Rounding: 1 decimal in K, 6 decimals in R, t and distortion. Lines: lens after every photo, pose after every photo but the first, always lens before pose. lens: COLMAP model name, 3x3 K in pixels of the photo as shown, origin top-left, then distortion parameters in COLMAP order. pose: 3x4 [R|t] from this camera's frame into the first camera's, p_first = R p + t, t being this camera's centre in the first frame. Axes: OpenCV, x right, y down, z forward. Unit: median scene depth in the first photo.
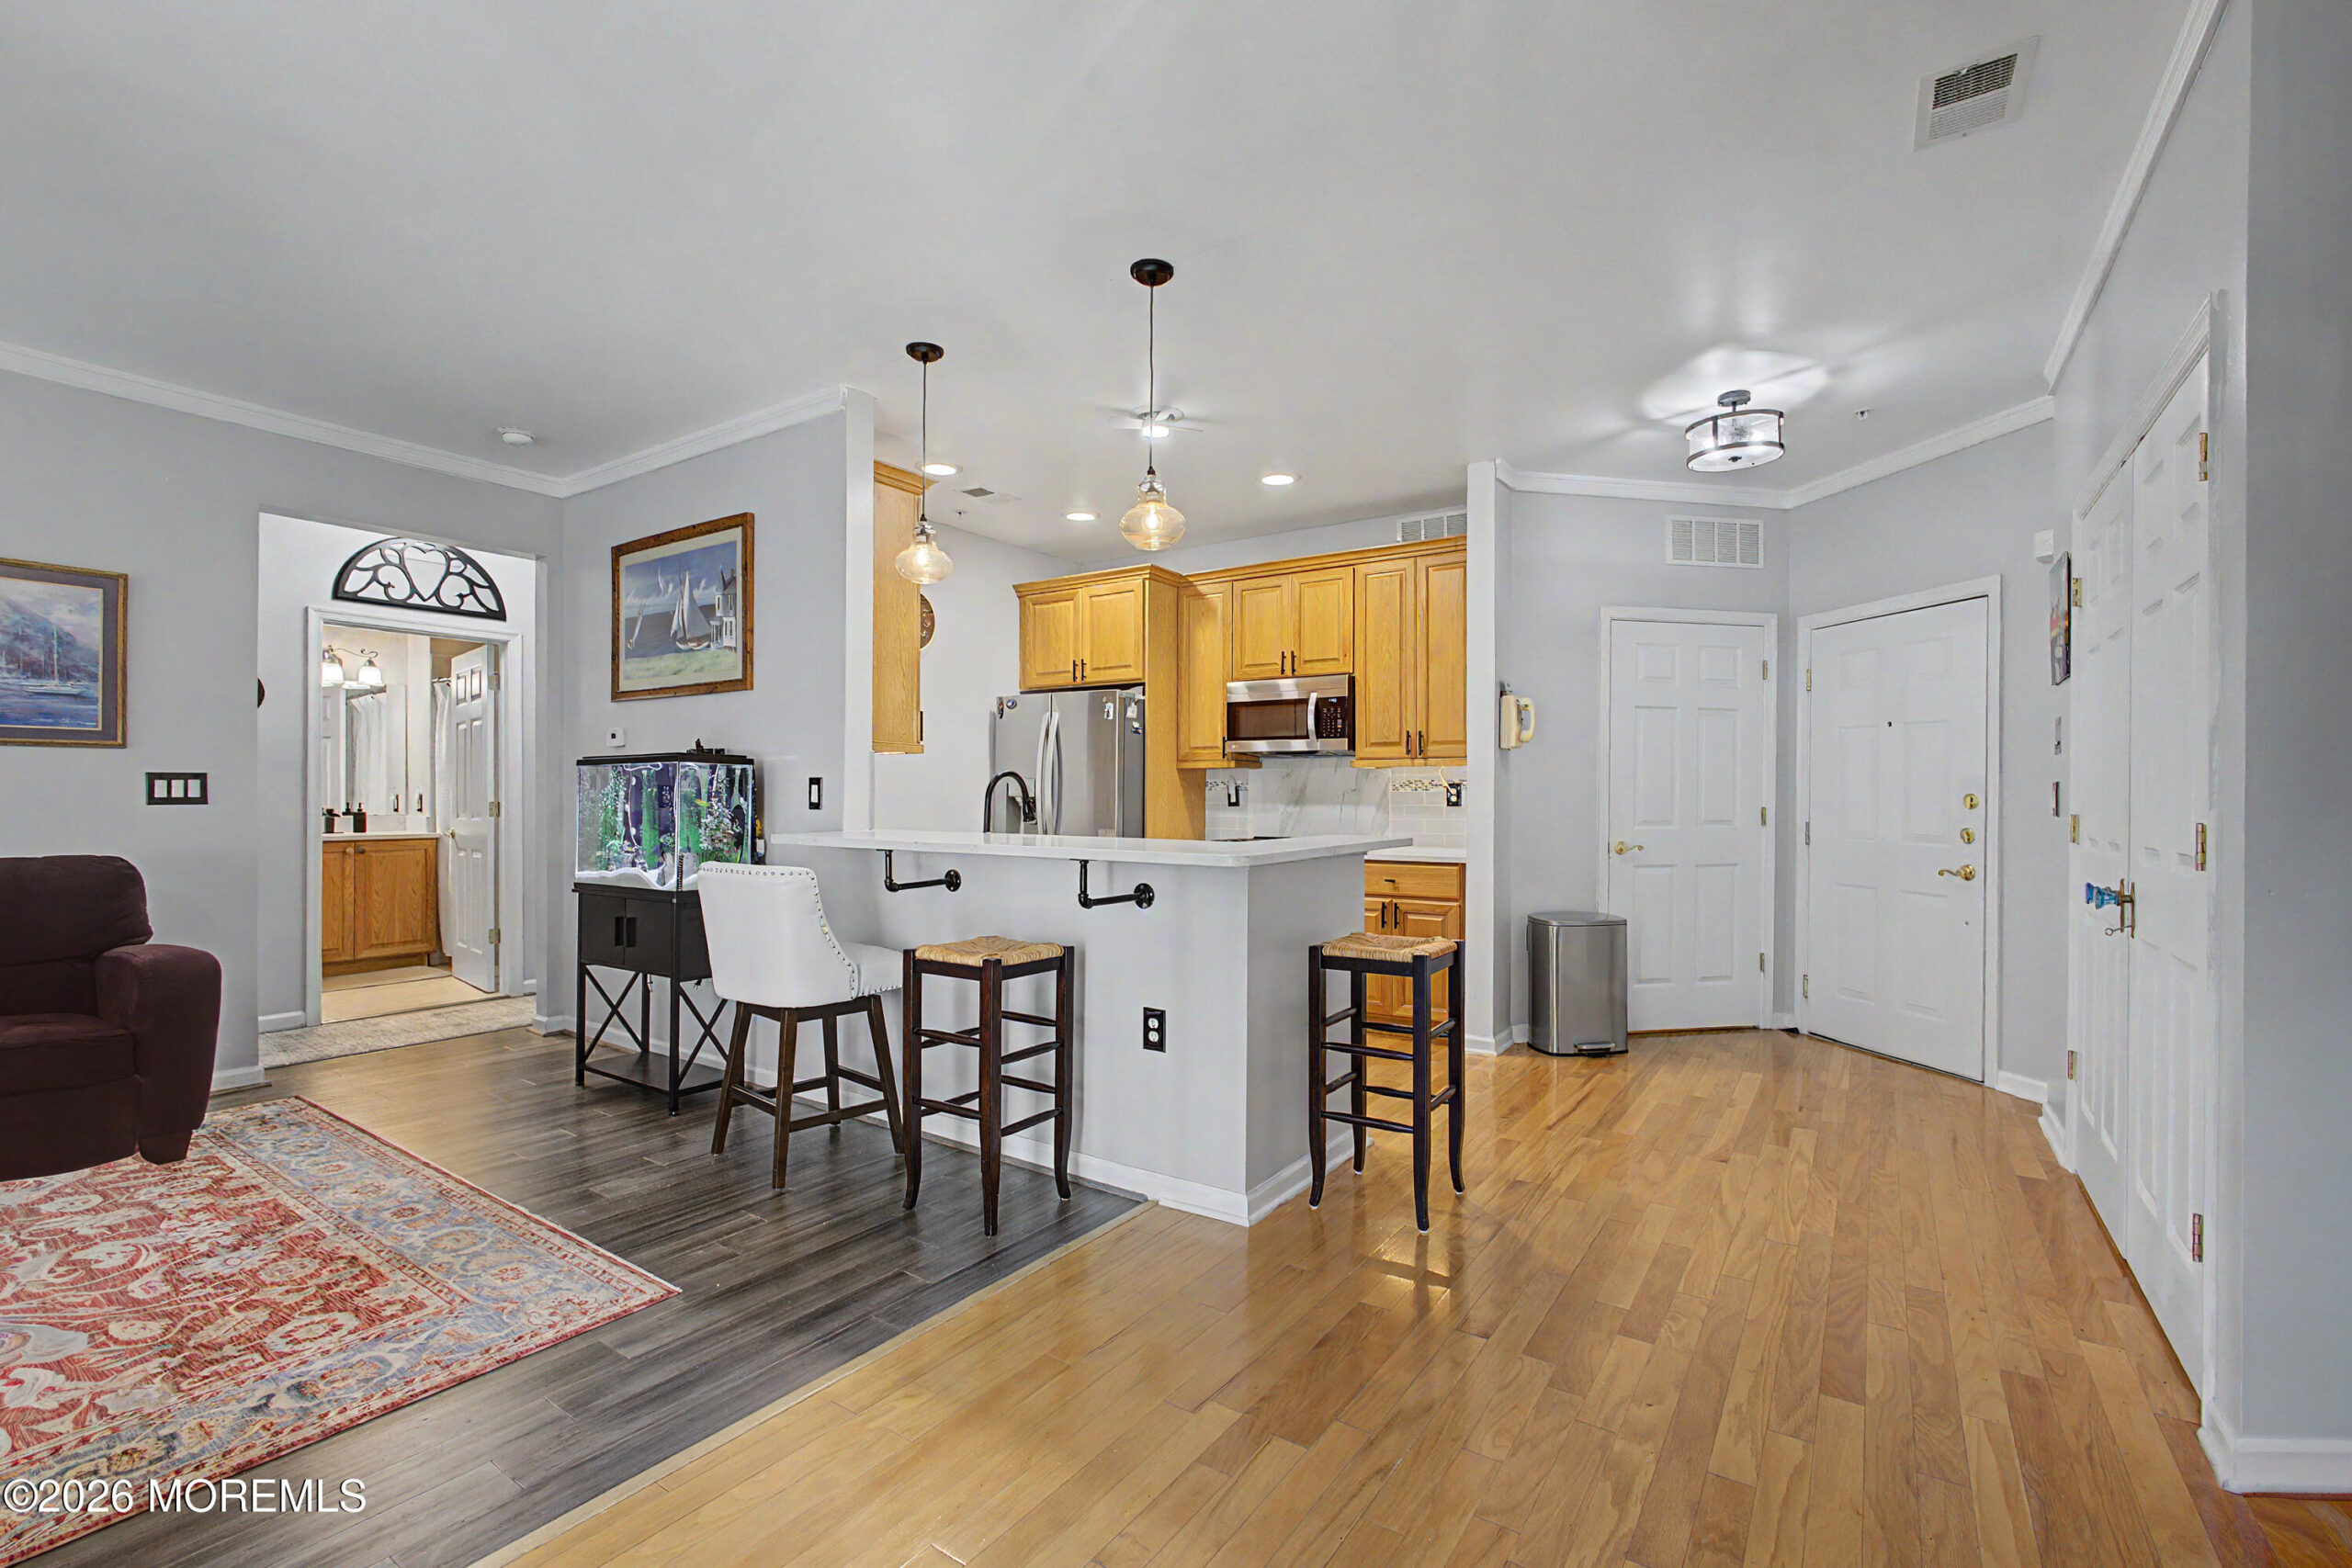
lens RADIAL K [[1006.9, 0, 1181.6], [0, 1006.9, 798.0], [0, 0, 1]] dist [-0.016409, 0.005817]
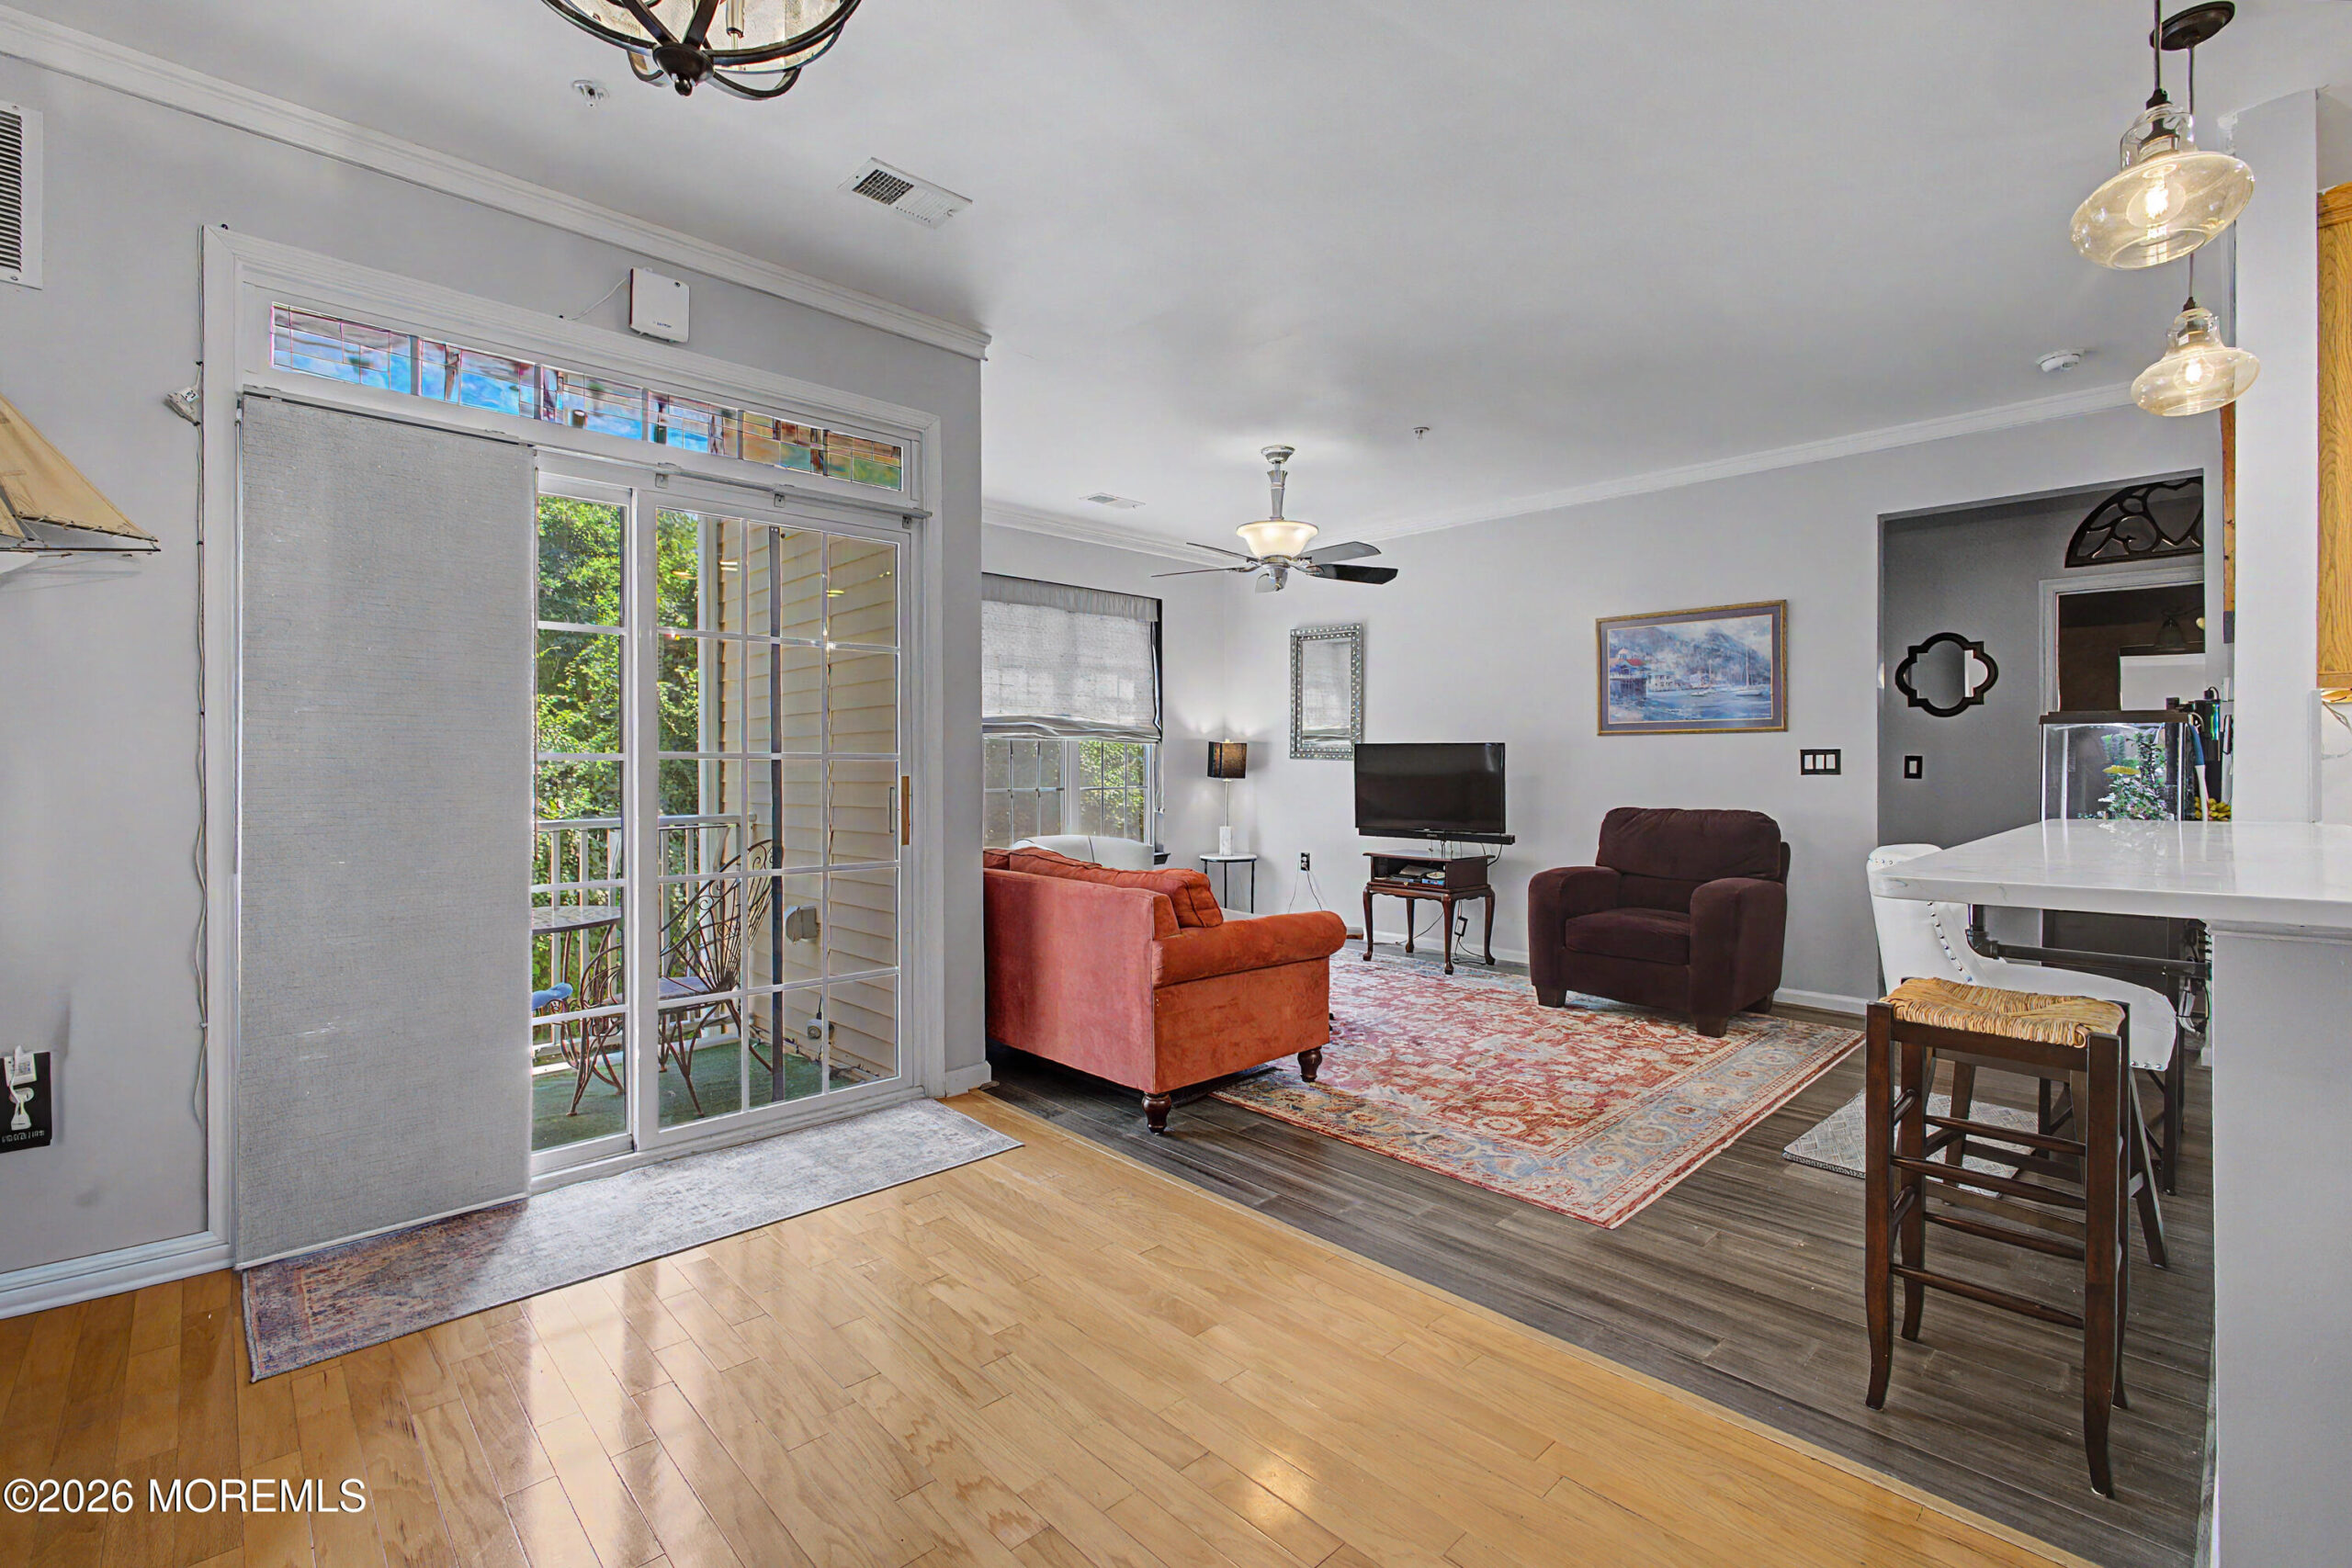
lens RADIAL K [[1026.2, 0, 1180.7], [0, 1026.2, 764.5], [0, 0, 1]] dist [-0.011995, 0.004150]
pose [[-0.211333, -0.004906, -0.977402, 0.394965], [-0.004666, 0.999981, -0.004010, 0.002461], [0.977403, 0.003713, -0.211351, 0.463051]]
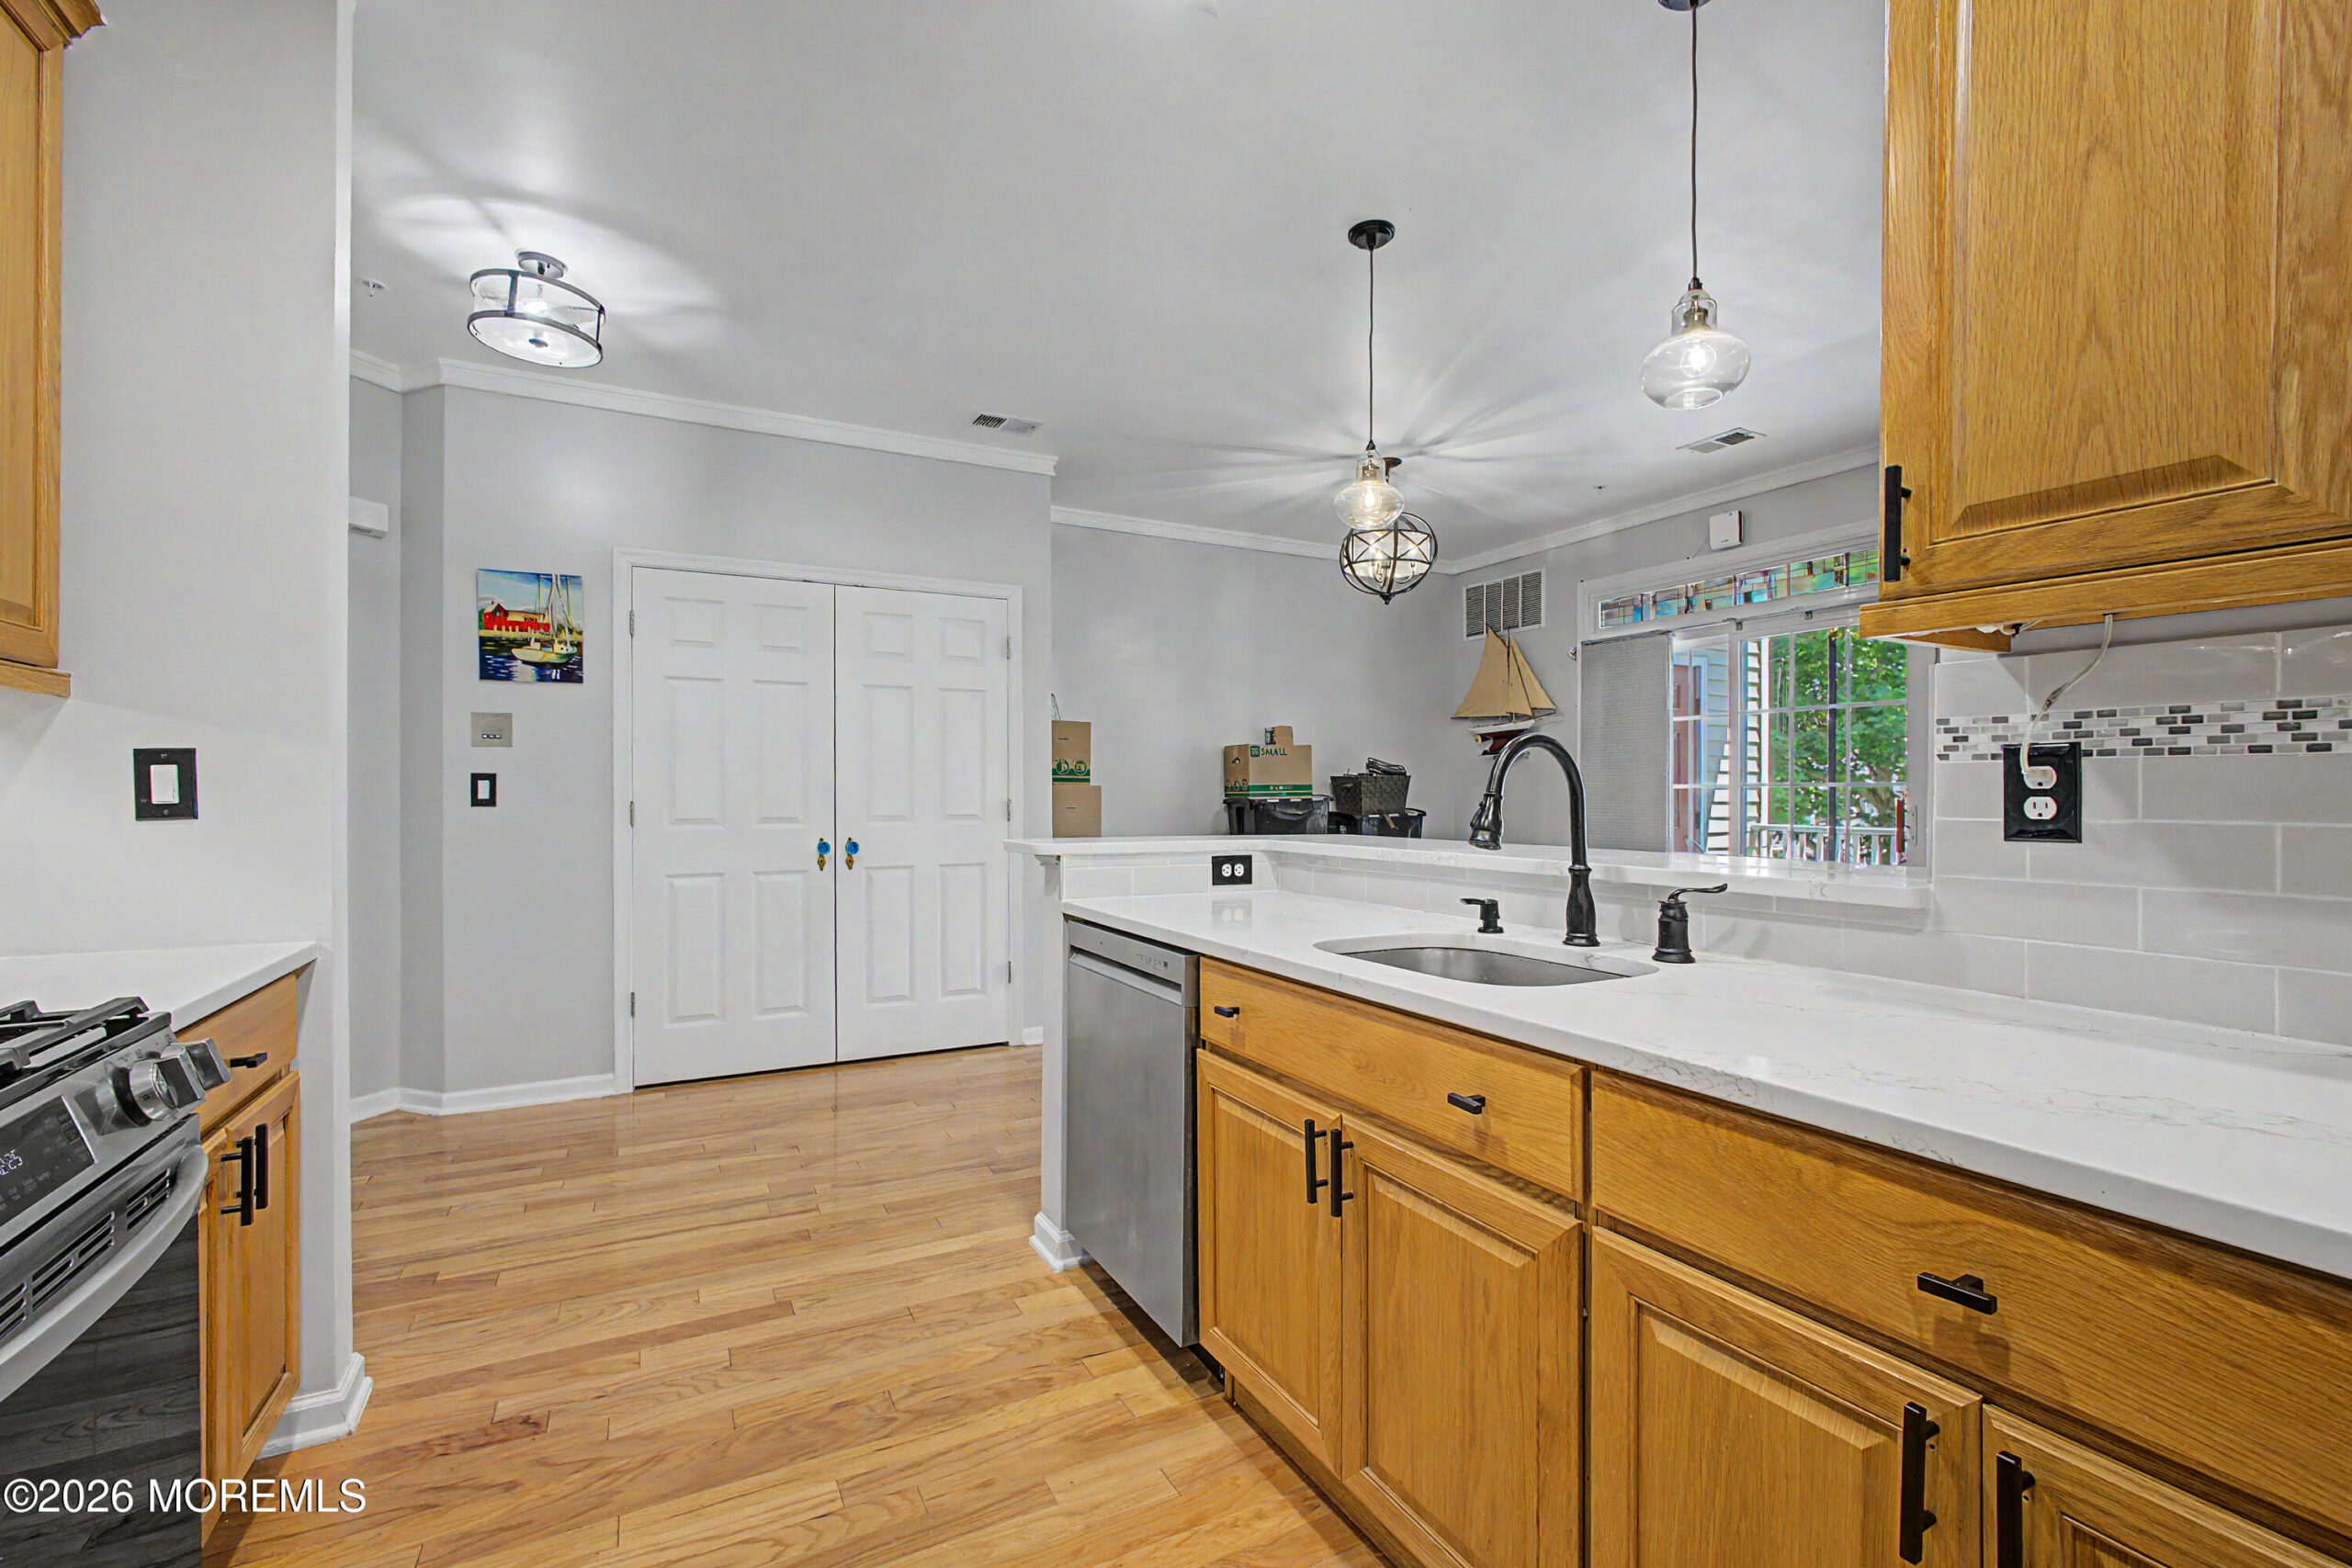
lens RADIAL K [[1006.9, 0, 1189.5], [0, 1006.9, 791.7], [0, 0, 1]] dist [-0.016409, 0.005817]
pose [[-0.887077, -0.003819, 0.461606, -0.228576], [-0.000587, 0.999974, 0.007145, -0.003608], [-0.461622, 0.006067, -0.887056, 1.388297]]
